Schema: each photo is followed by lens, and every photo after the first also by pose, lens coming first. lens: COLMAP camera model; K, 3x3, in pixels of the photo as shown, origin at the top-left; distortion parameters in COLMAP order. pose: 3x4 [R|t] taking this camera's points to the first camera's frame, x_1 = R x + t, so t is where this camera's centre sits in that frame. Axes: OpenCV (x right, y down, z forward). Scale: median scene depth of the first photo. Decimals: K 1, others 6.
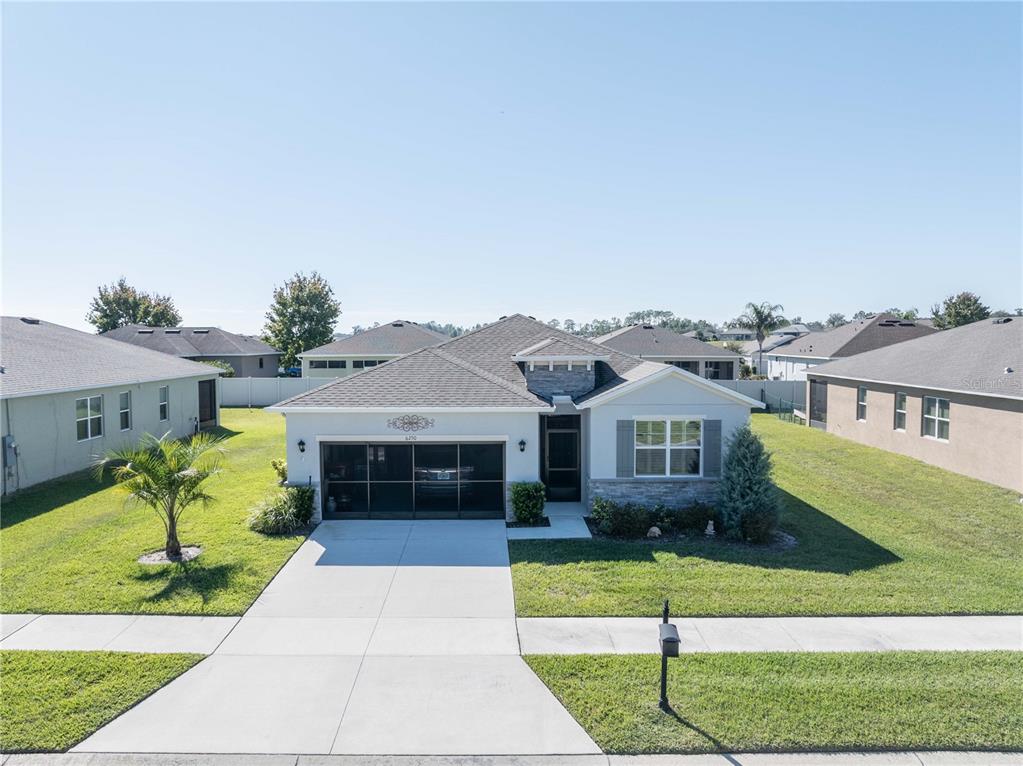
lens RADIAL K [[720.2, 0, 517.9], [0, 720.2, 379.0], [0, 0, 1]] dist [-0.040432, 0.006859]
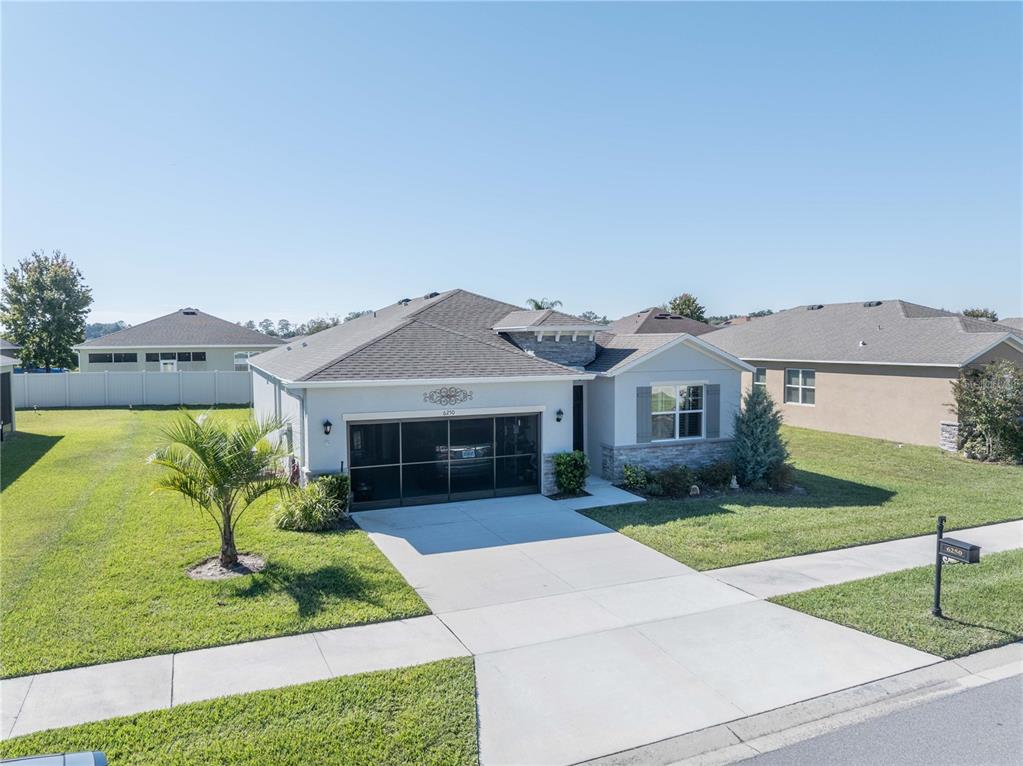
lens RADIAL K [[720.2, 0, 517.9], [0, 720.2, 379.0], [0, 0, 1]] dist [-0.040432, 0.006859]
pose [[0.920738, -0.023861, 0.389452, -0.414564], [0.024931, 0.999687, 0.002307, 0.038965], [-0.389385, 0.007585, 0.921044, 0.124483]]
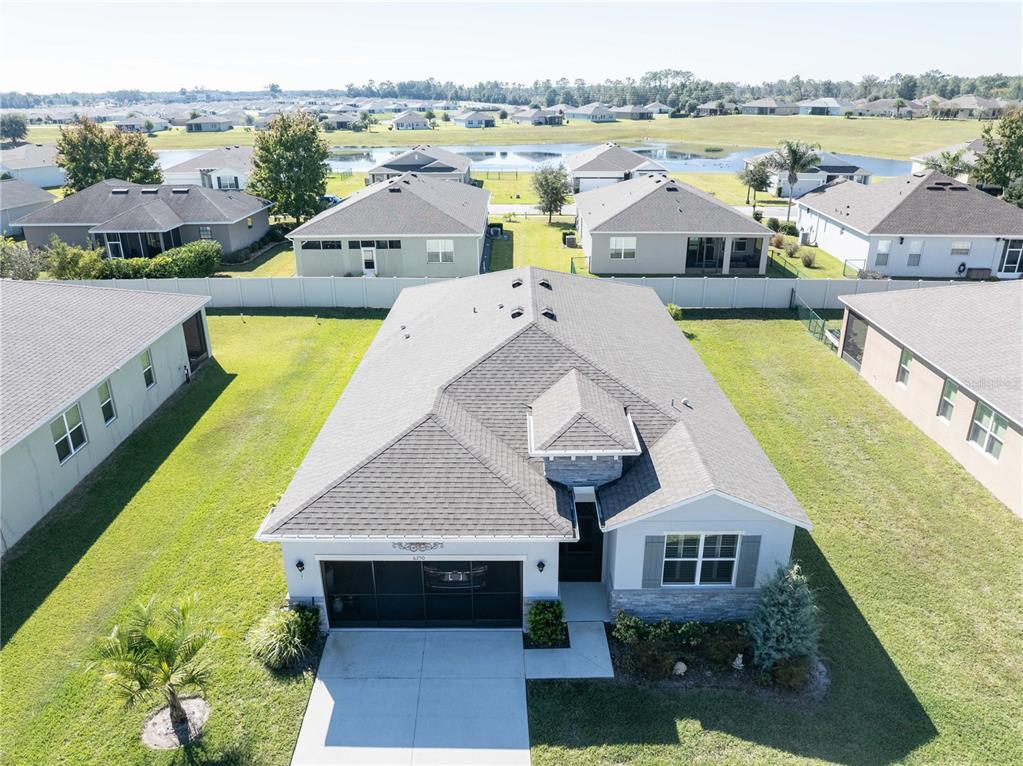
lens RADIAL K [[720.2, 0, 517.9], [0, 720.2, 379.0], [0, 0, 1]] dist [-0.040432, 0.006859]
pose [[0.999973, 0.002171, -0.007045, -0.017013], [0.000221, 0.946404, 0.322986, -0.419645], [0.007369, -0.322979, 0.946378, 0.208723]]
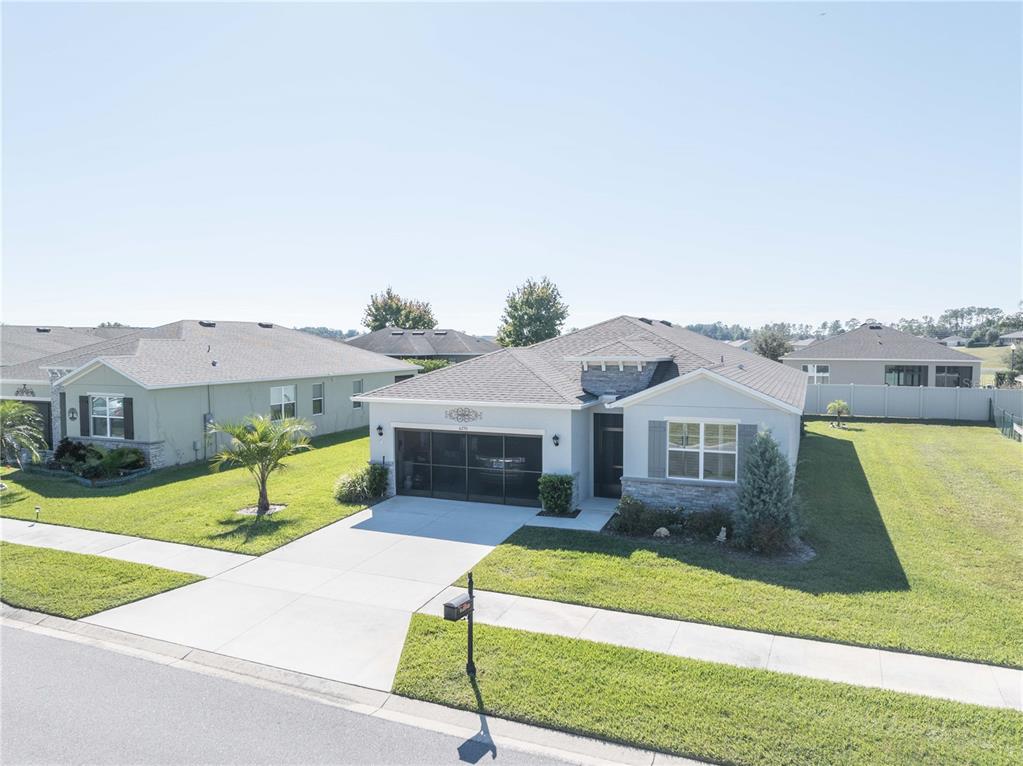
lens RADIAL K [[720.2, 0, 517.9], [0, 720.2, 379.0], [0, 0, 1]] dist [-0.040432, 0.006859]
pose [[0.921175, 0.021016, -0.388581, 0.359150], [-0.021505, 0.999764, 0.003092, -0.000301], [0.388554, 0.005508, 0.921410, -0.004247]]
